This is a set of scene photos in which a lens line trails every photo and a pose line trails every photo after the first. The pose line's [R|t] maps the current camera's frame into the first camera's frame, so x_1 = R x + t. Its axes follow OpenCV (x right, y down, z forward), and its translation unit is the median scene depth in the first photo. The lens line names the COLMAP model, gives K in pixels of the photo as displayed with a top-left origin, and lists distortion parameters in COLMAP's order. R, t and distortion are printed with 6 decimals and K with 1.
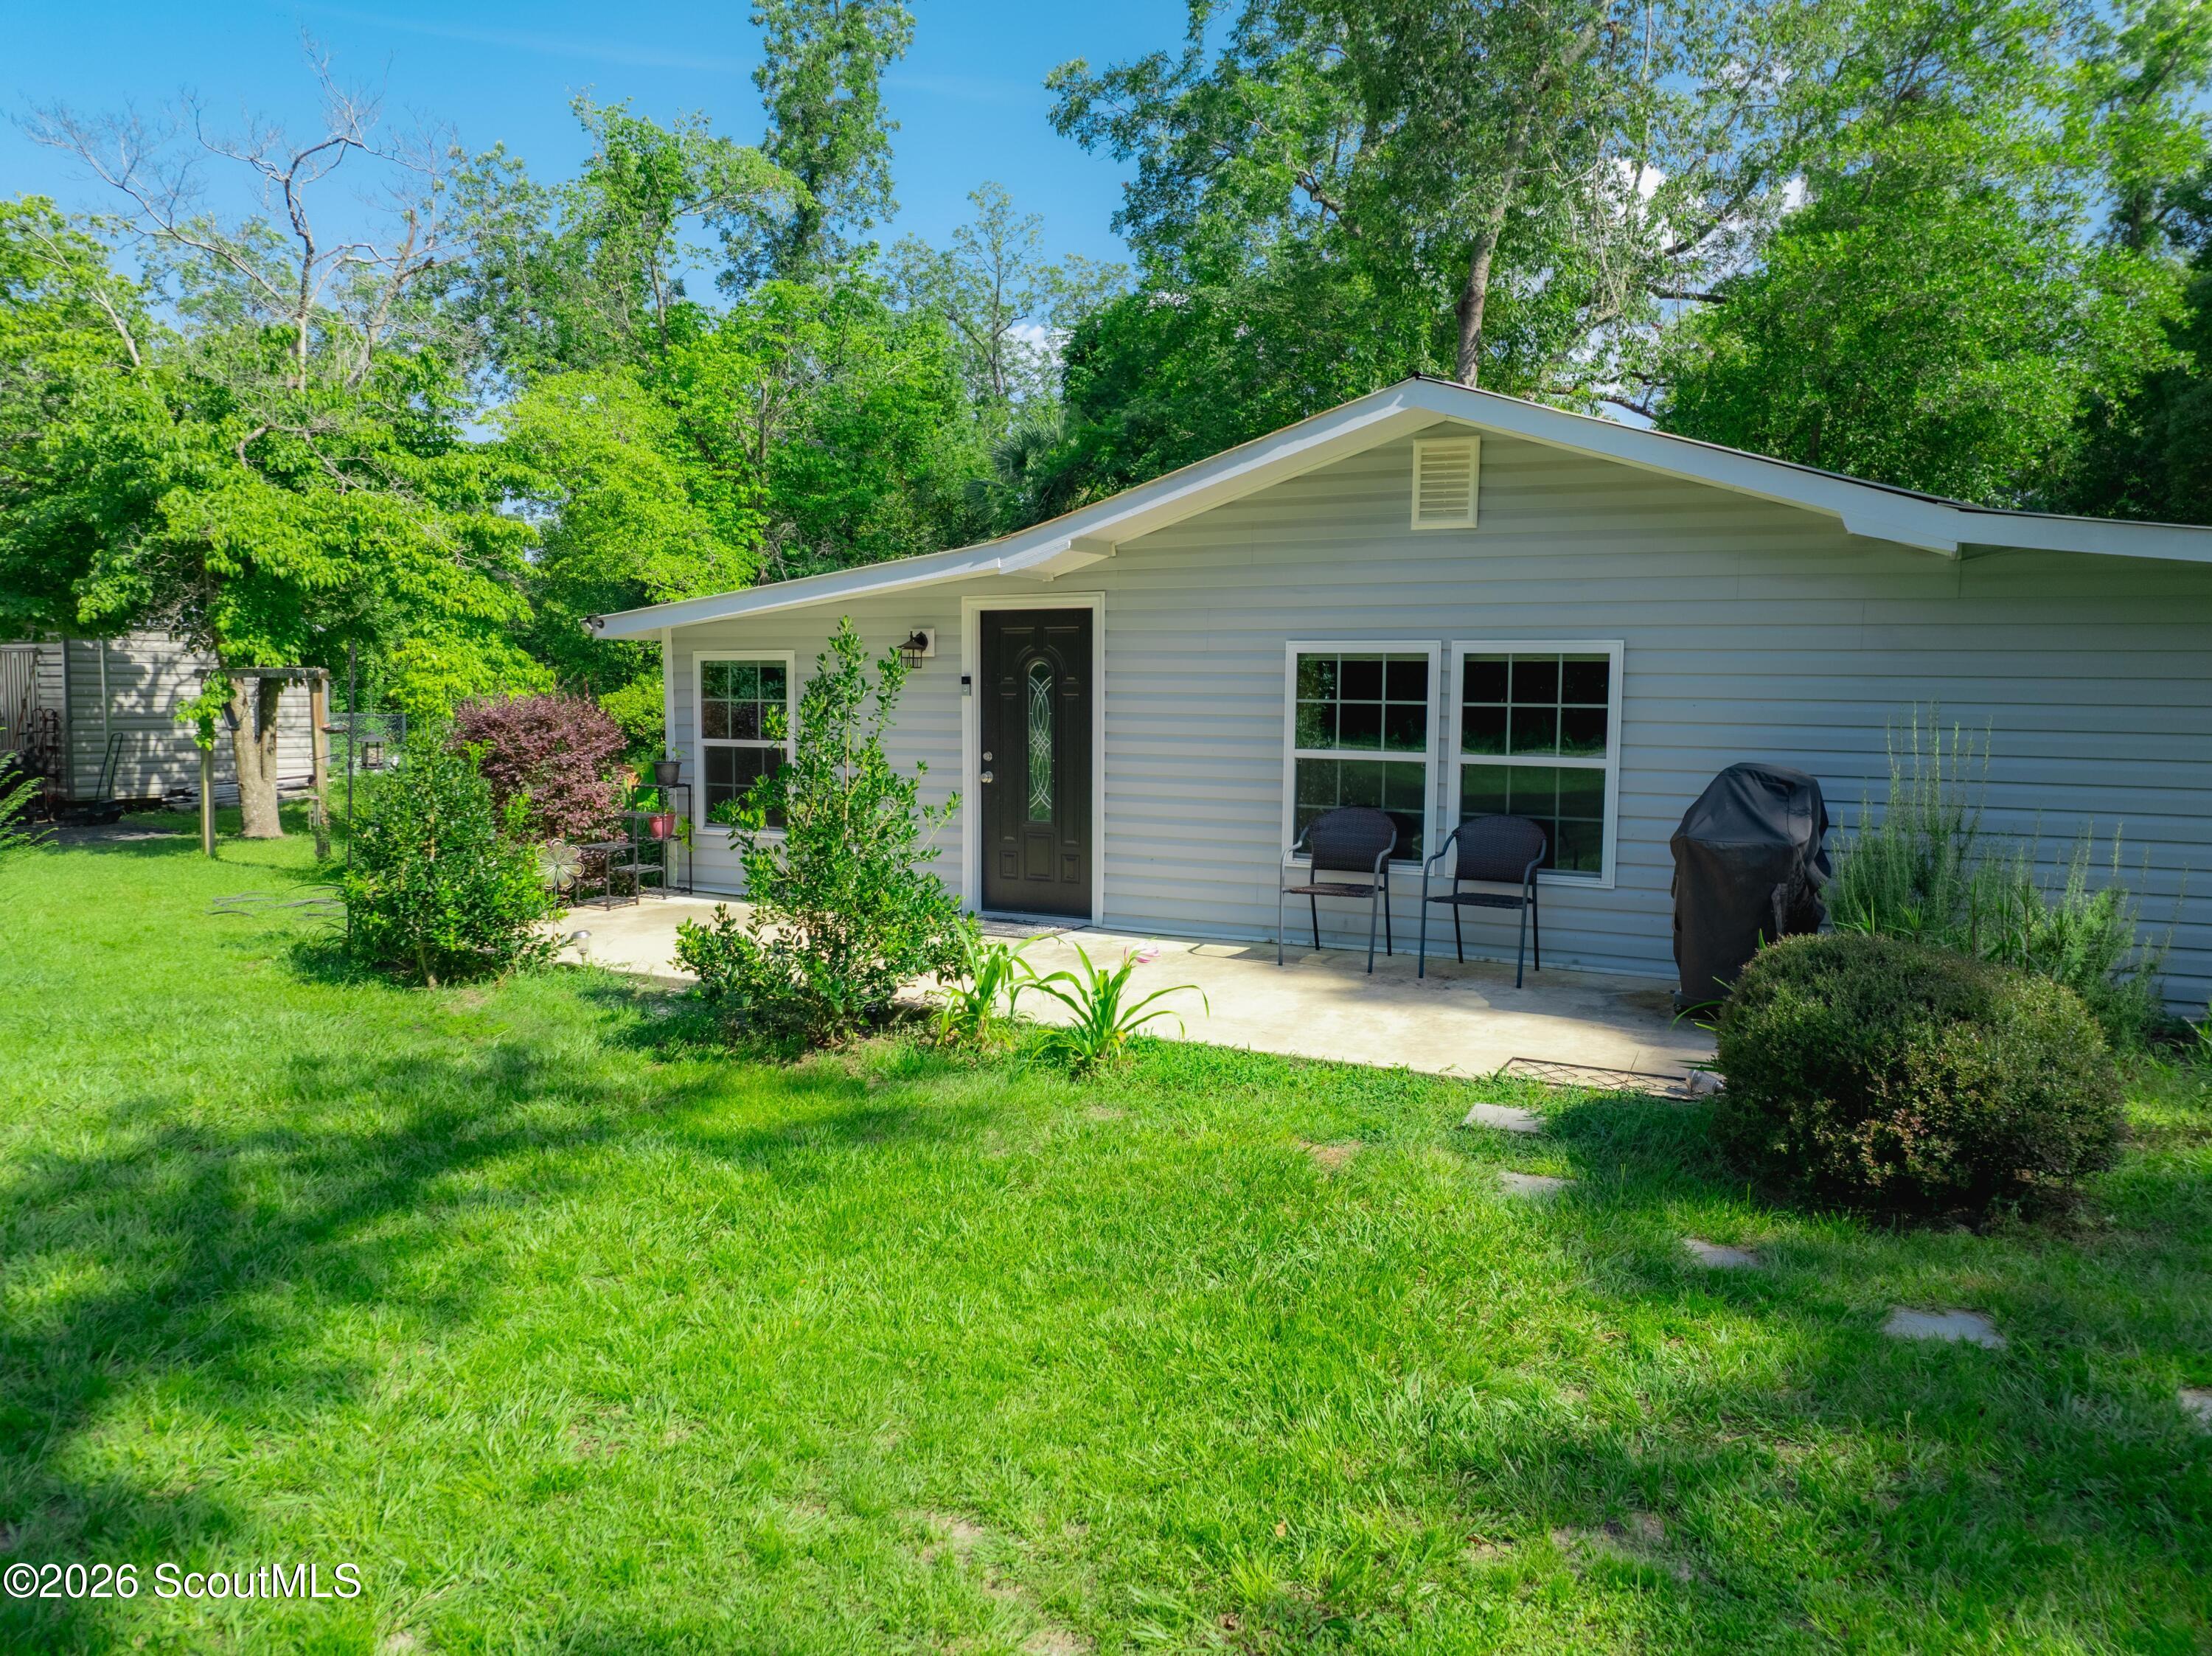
lens RADIAL K [[1556.5, 0, 1085.8], [0, 1556.5, 825.3], [0, 0, 1]] dist [-0.042740, 0.002811]
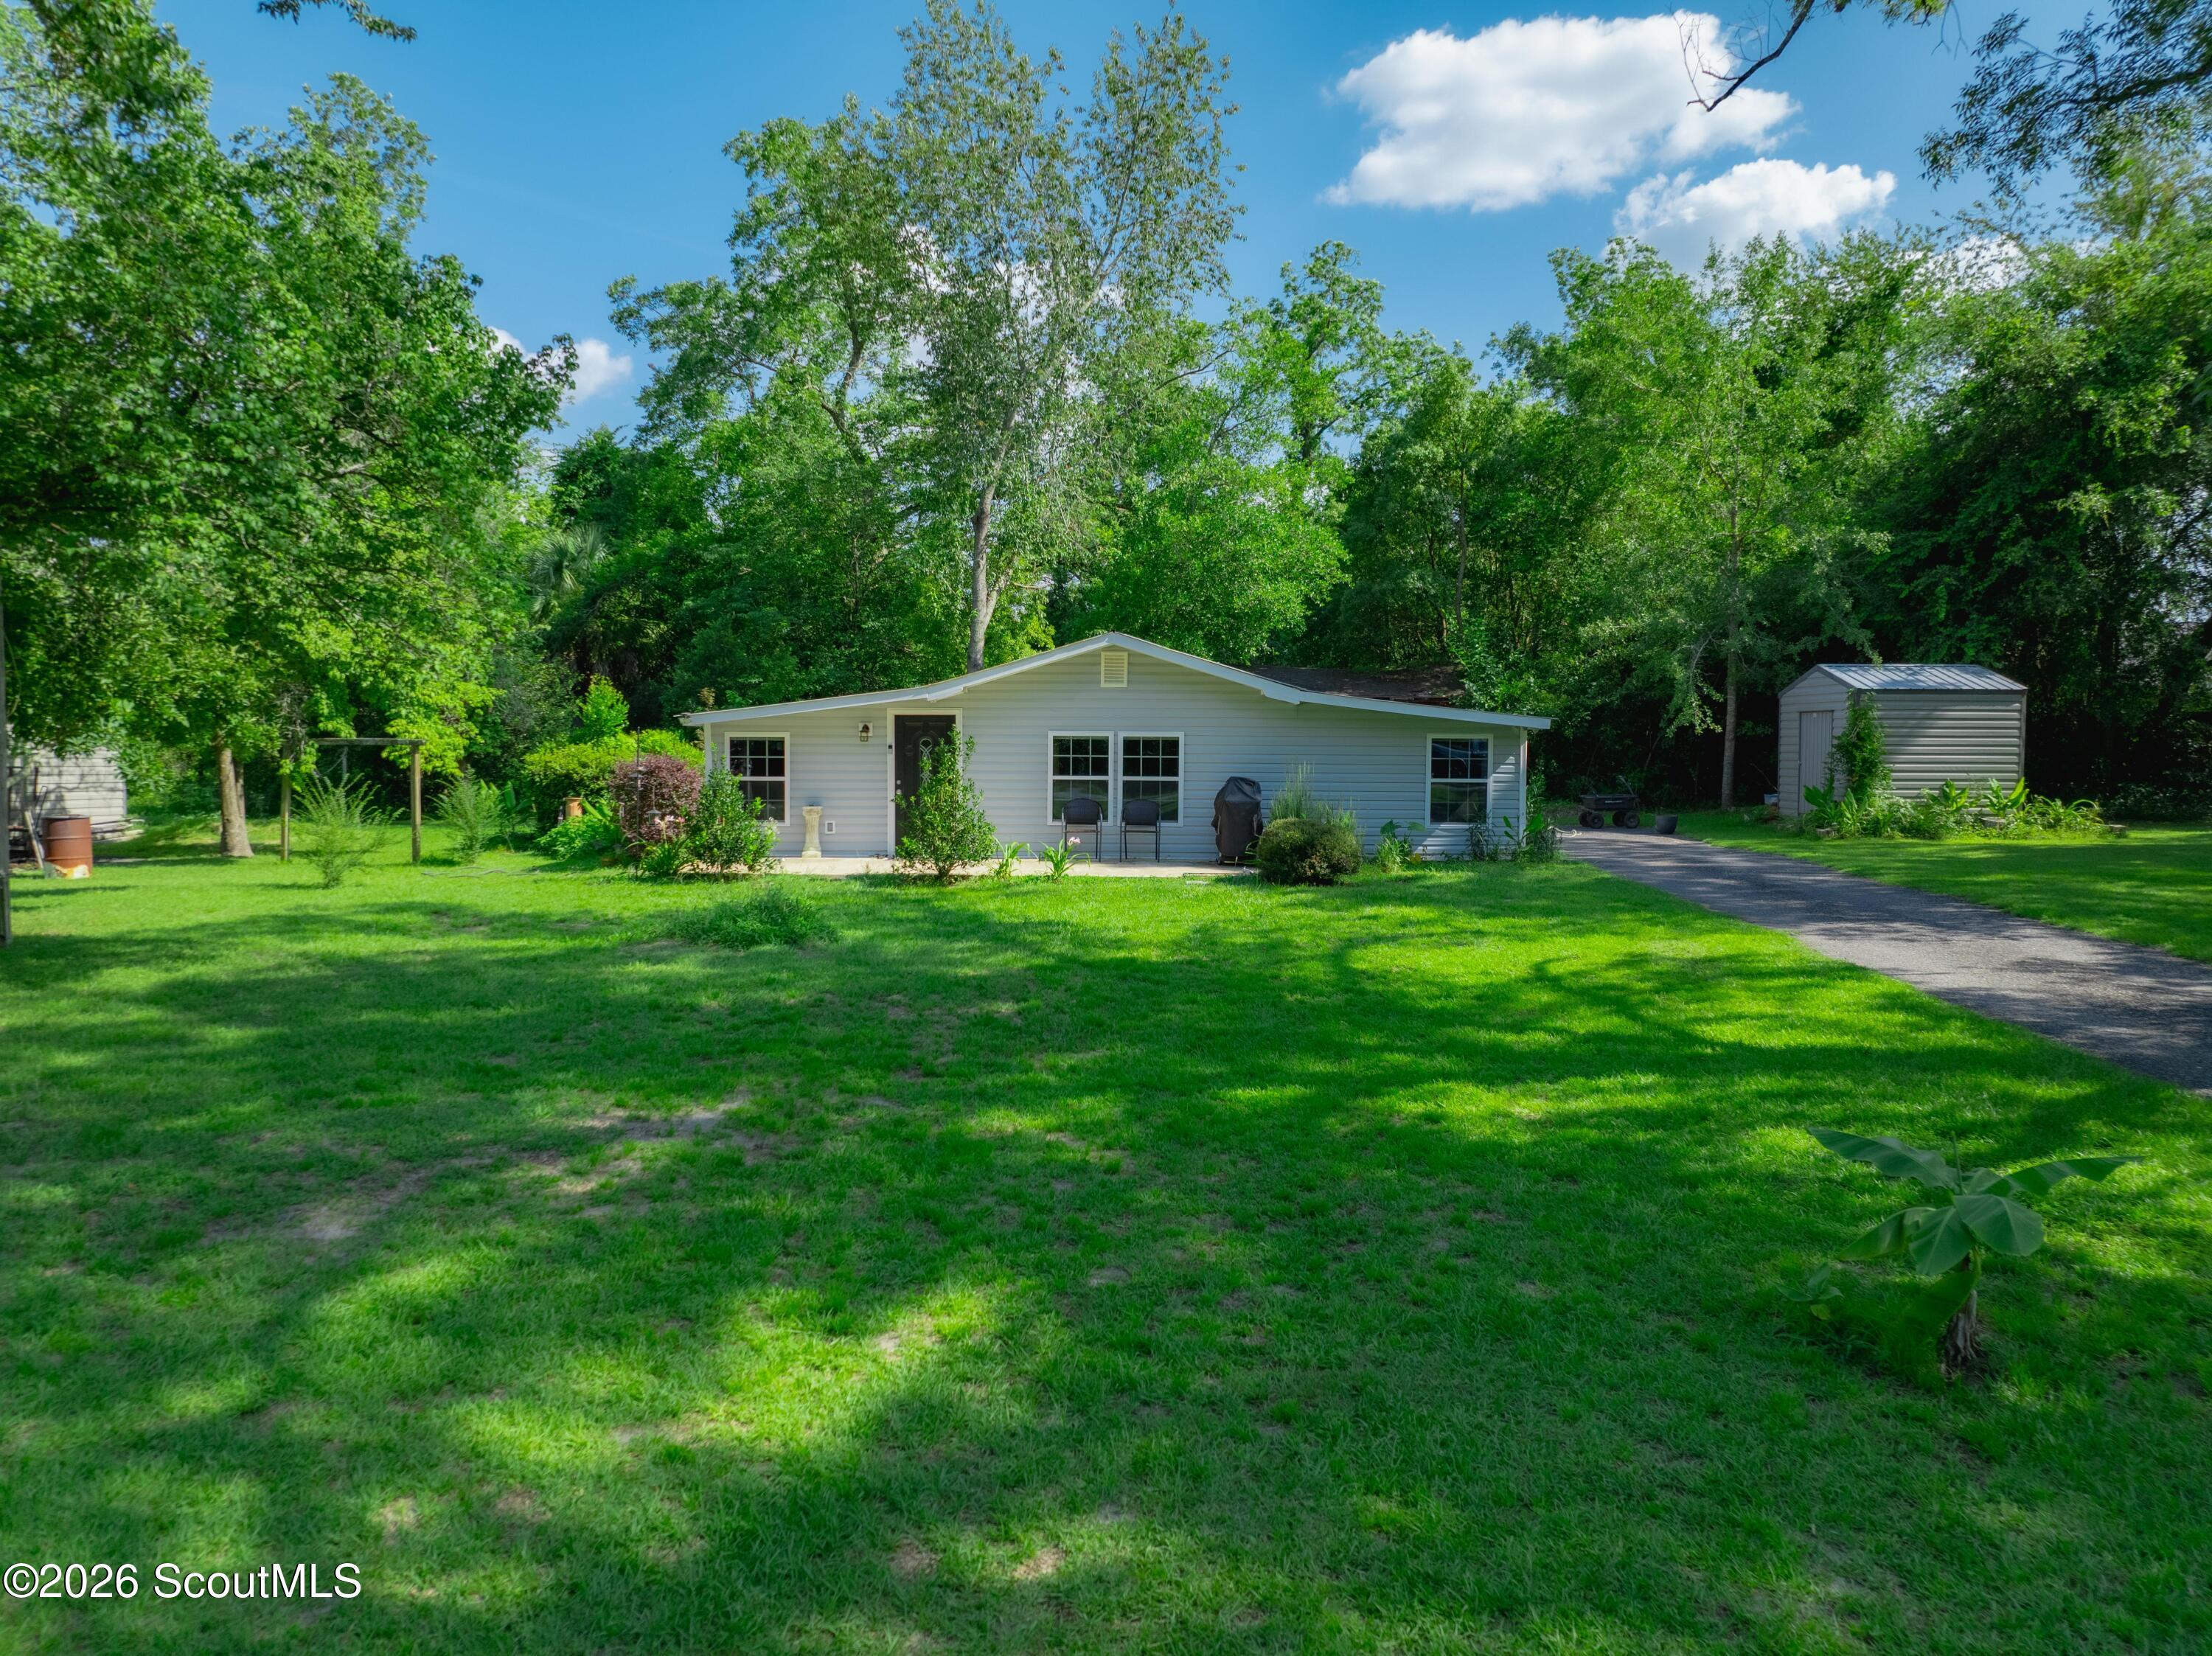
lens RADIAL K [[1556.9, 0, 1093.0], [0, 1556.9, 816.4], [0, 0, 1]] dist [-0.034154, -0.000434]
pose [[0.892313, -0.021165, 0.450920, -0.900771], [0.041385, 0.998529, -0.035027, 0.100575], [-0.449515, 0.049916, 0.891877, -1.172789]]
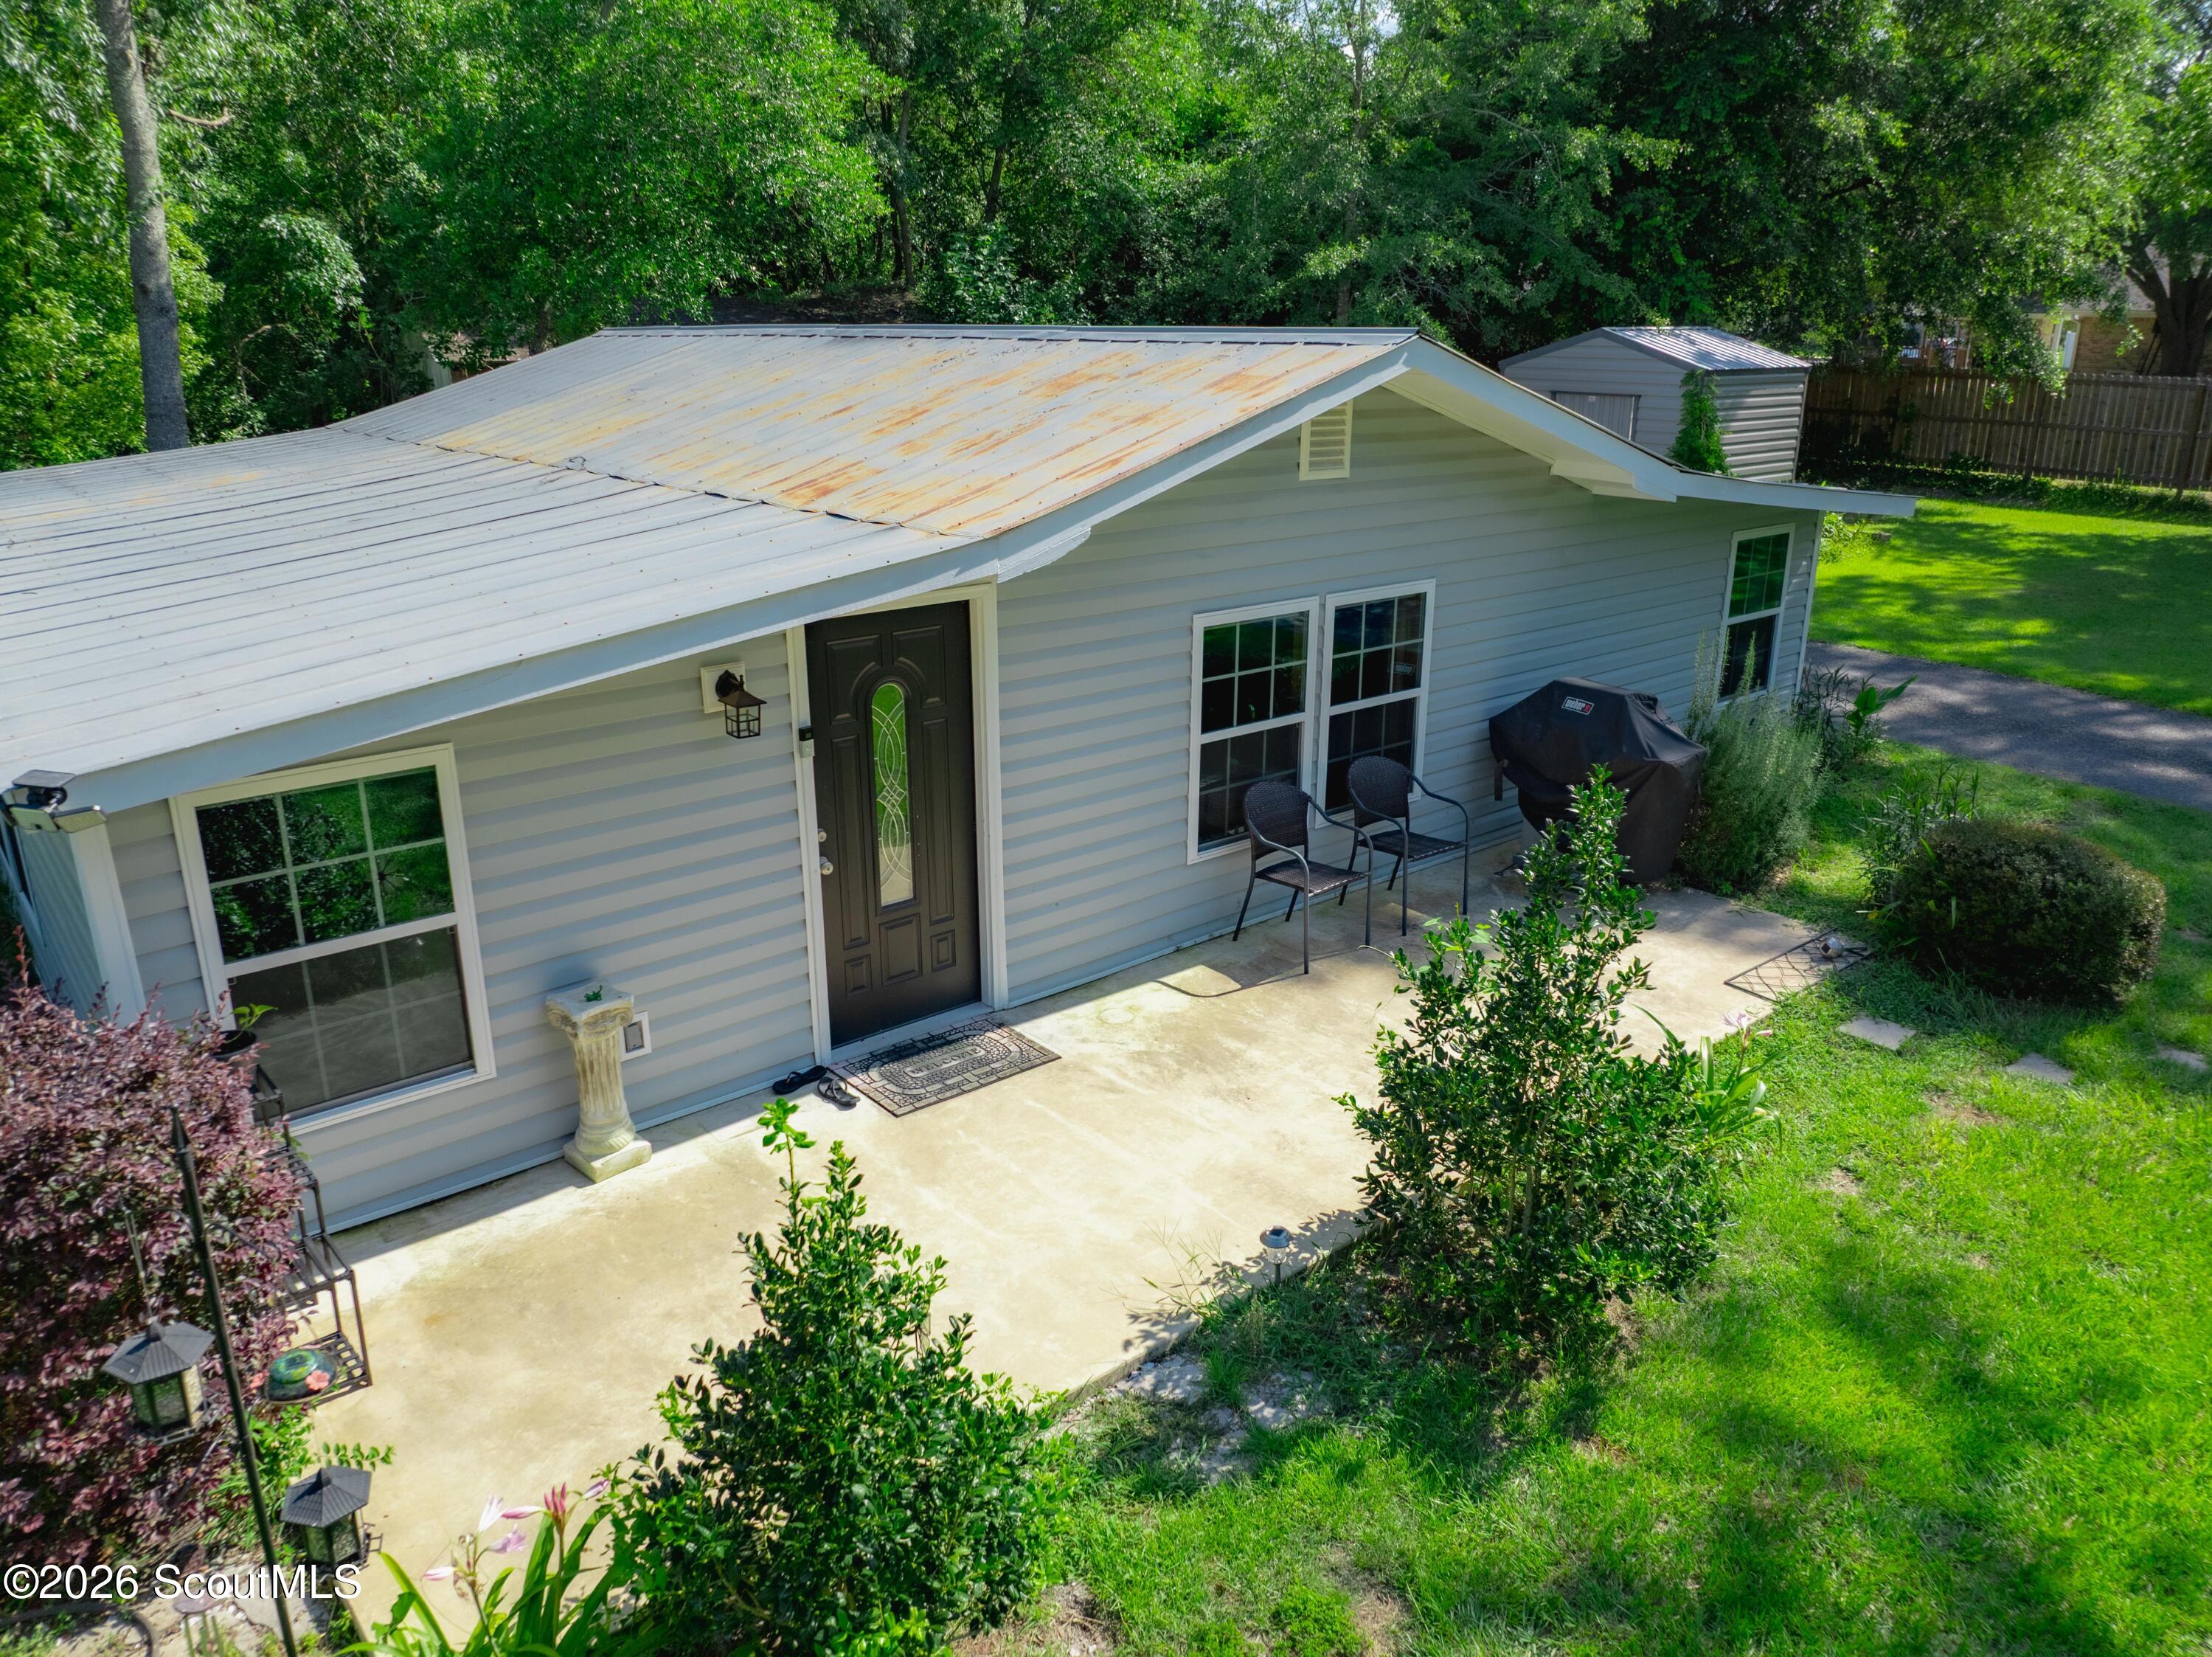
lens RADIAL K [[1557.1, 0, 1093.0], [0, 1557.1, 816.9], [0, 0, 1]] dist [-0.034154, -0.000434]
pose [[0.368770, -0.288246, 0.883698, -0.684771], [0.084692, 0.957168, 0.276869, -0.255648], [-0.925654, -0.027258, 0.377387, 0.730890]]
